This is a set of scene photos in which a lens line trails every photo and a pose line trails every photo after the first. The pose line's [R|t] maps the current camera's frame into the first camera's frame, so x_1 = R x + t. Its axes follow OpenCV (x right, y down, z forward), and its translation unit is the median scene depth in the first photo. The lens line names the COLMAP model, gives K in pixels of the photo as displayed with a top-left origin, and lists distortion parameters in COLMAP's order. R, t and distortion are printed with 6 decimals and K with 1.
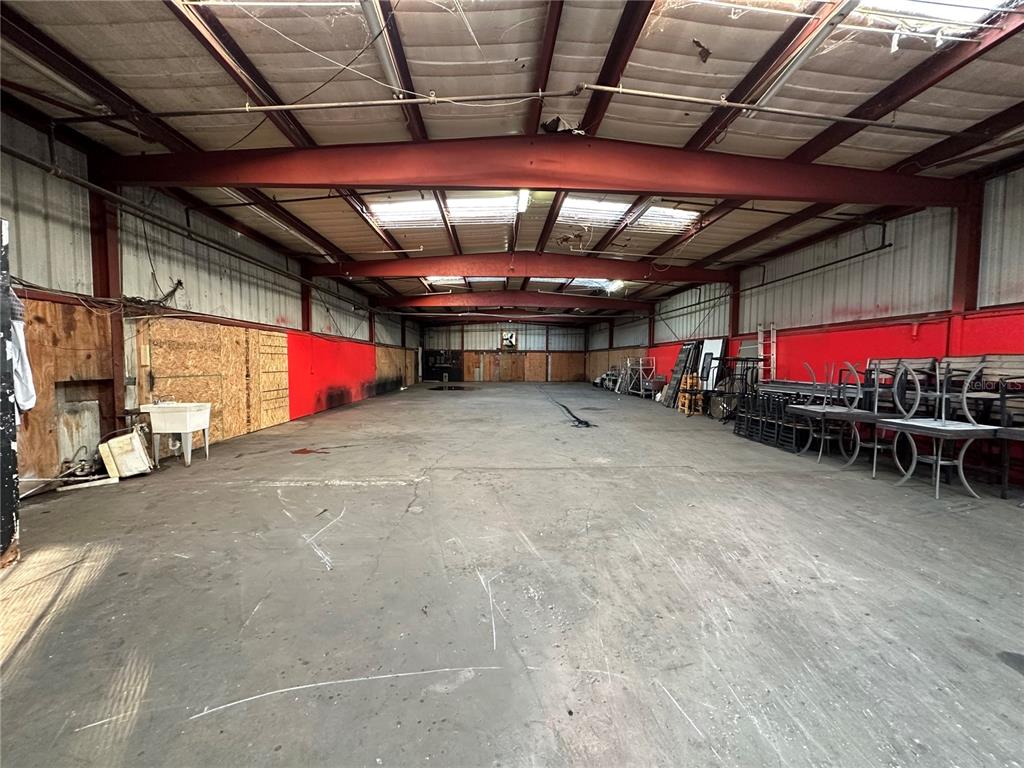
lens RADIAL K [[416.4, 0, 508.2], [0, 416.4, 385.5], [0, 0, 1]] dist [-0.001094, 0.000005]
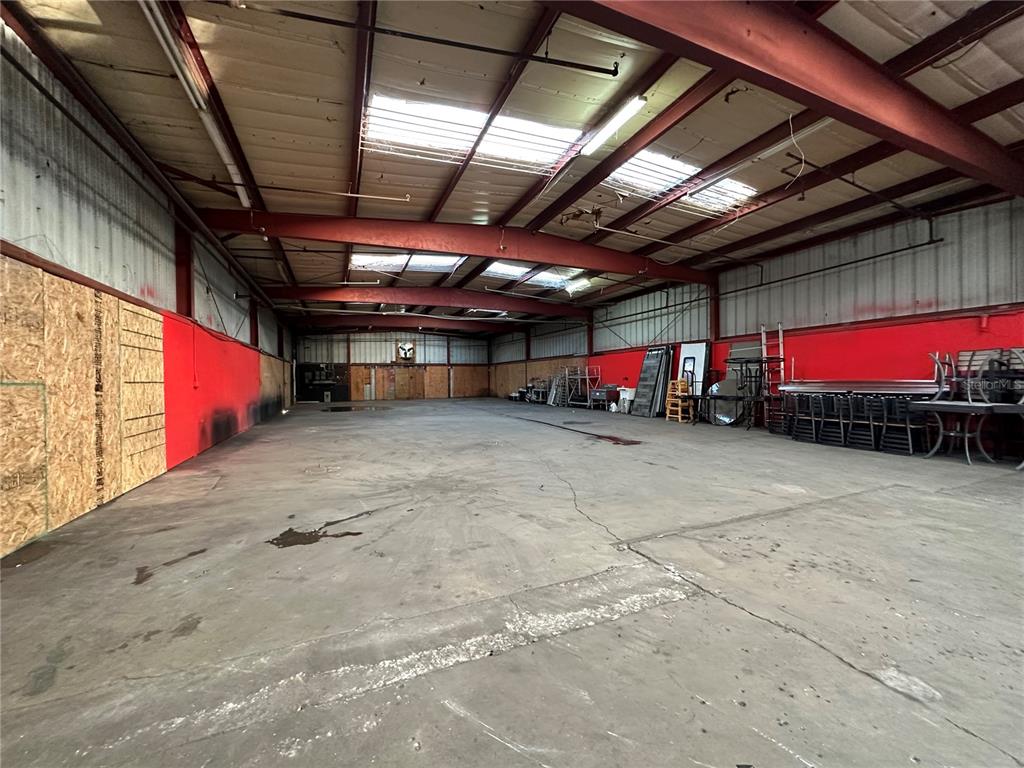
lens RADIAL K [[416.4, 0, 514.8], [0, 416.4, 384.6], [0, 0, 1]] dist [-0.001094, 0.000005]
pose [[0.934426, -0.021485, 0.355509, -0.255234], [0.037974, 0.998499, -0.039468, 0.007739], [-0.354127, 0.050380, 0.933839, 0.276710]]
